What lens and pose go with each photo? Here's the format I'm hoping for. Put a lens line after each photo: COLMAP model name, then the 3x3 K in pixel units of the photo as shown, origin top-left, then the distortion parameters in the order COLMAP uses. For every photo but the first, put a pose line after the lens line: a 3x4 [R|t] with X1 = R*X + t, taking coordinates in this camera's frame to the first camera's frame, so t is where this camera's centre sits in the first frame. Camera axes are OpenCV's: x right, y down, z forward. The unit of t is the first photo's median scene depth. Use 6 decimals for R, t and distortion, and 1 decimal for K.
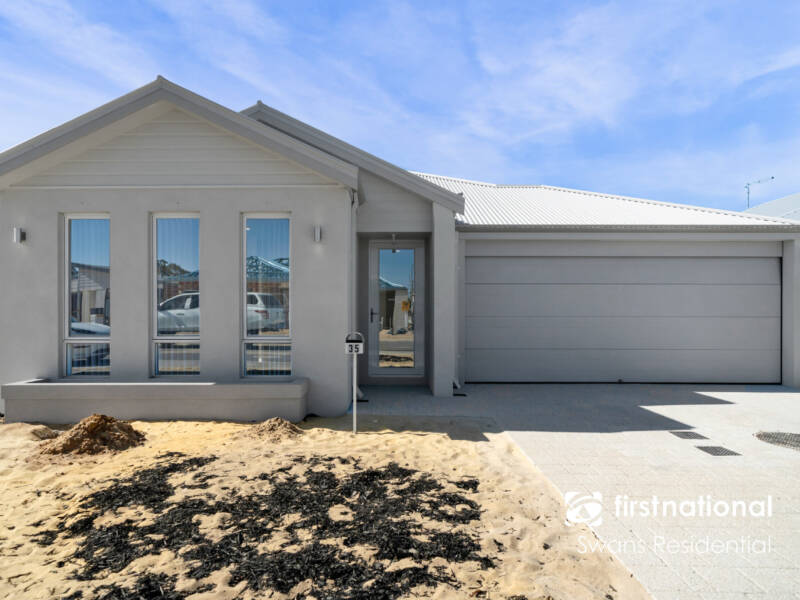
lens RADIAL K [[418.3, 0, 400.0], [0, 418.3, 300.0], [0, 0, 1]] dist [0.001104, 0.000350]
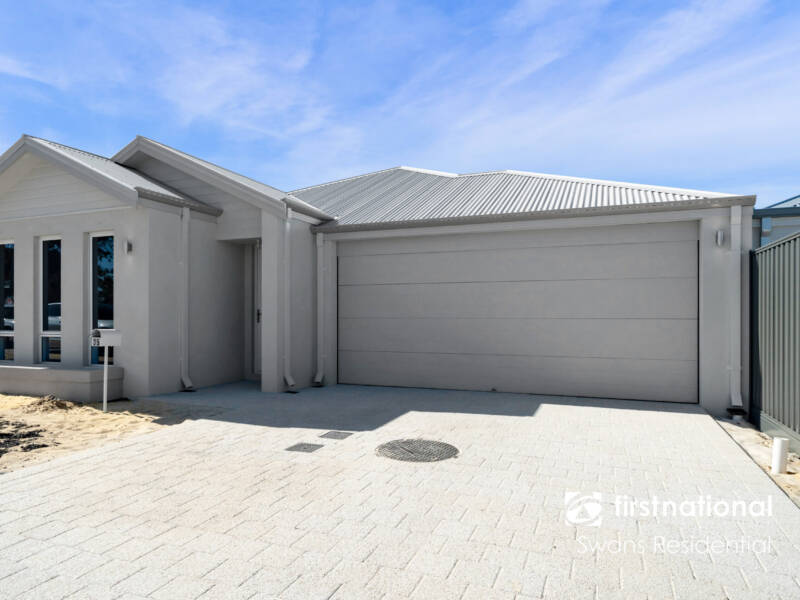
lens RADIAL K [[470.0, 0, 400.0], [0, 470.0, 300.0], [0, 0, 1]] dist [0.000010, -0.000345]
pose [[0.946845, -0.008741, -0.321571, 0.922422], [0.010546, 0.999937, 0.003871, -0.005773], [0.321516, -0.007057, 0.946878, -0.023391]]
